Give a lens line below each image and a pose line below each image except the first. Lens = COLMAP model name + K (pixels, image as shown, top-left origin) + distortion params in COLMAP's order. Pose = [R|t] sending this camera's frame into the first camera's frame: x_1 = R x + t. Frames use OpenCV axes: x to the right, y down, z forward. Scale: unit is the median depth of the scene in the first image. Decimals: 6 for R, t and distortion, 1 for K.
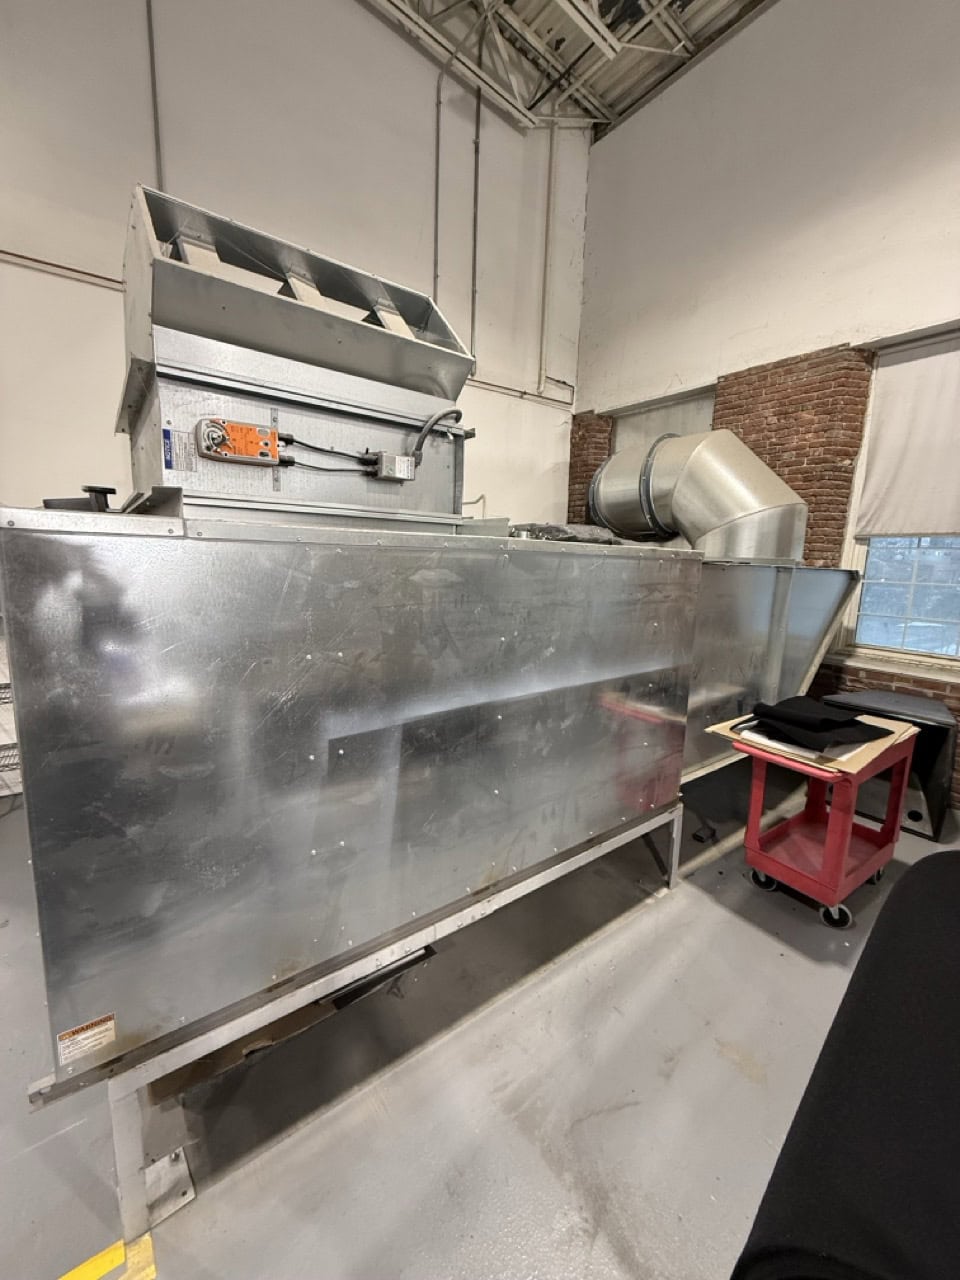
lens RADIAL K [[508.8, 0, 481.8], [0, 508.8, 638.7], [0, 0, 1]] dist [0.001604, 0.000234]
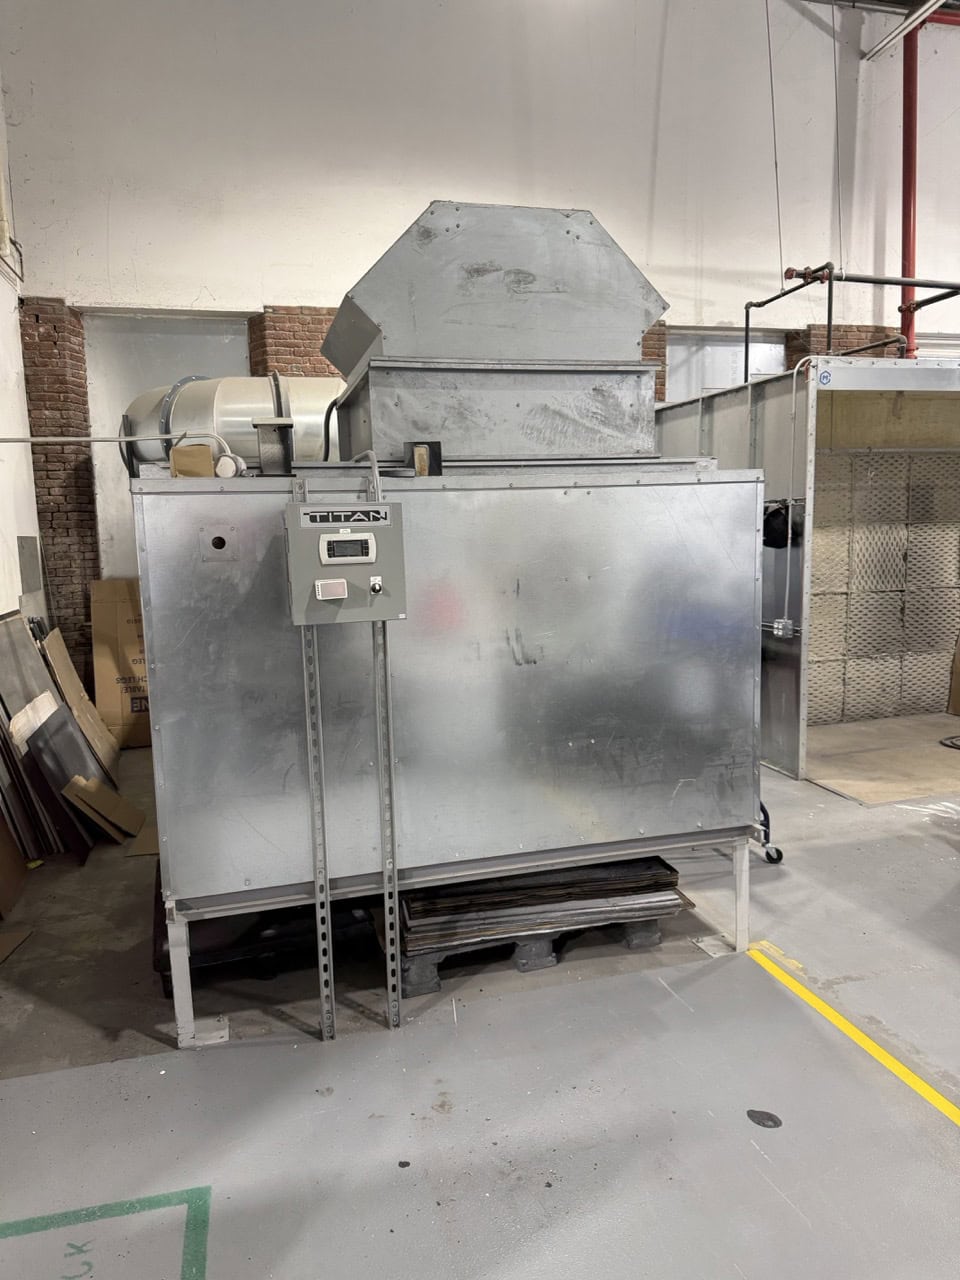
lens RADIAL K [[908.5, 0, 482.4], [0, 908.5, 646.9], [0, 0, 1]] dist [0.006566, 0.002775]
pose [[0.371747, -0.169520, 0.912725, -0.729088], [0.189907, 0.976281, 0.103977, -0.033188], [-0.908702, 0.134680, 0.395122, 0.109360]]
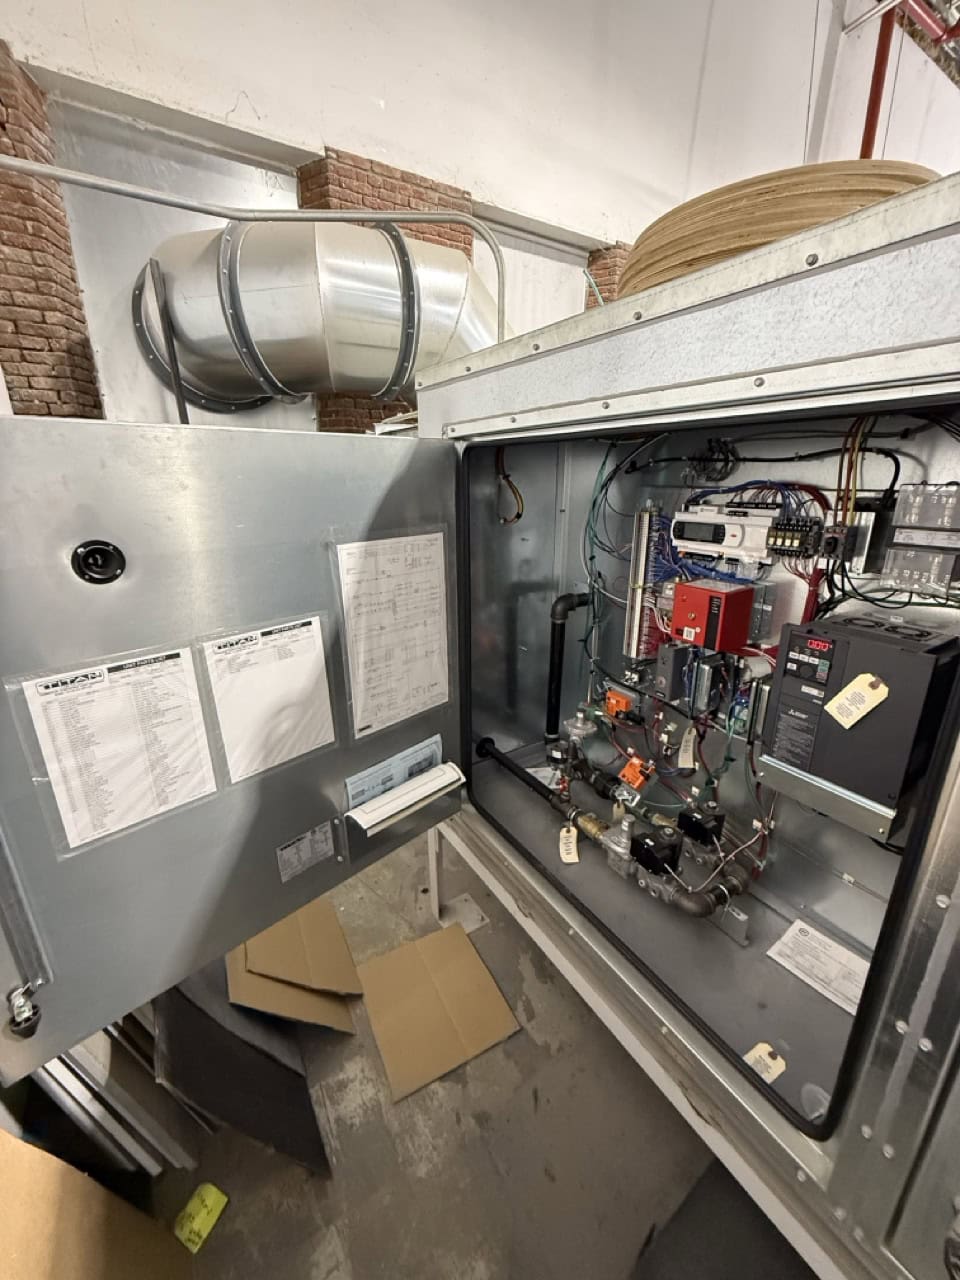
lens RADIAL K [[508.8, 0, 477.4], [0, 508.8, 635.5], [0, 0, 1]] dist [0.001604, 0.000234]
pose [[0.088568, -0.334203, 0.938330, -0.282085], [0.168721, 0.933453, 0.316541, -0.080486], [-0.981677, 0.130280, 0.139061, 0.646078]]
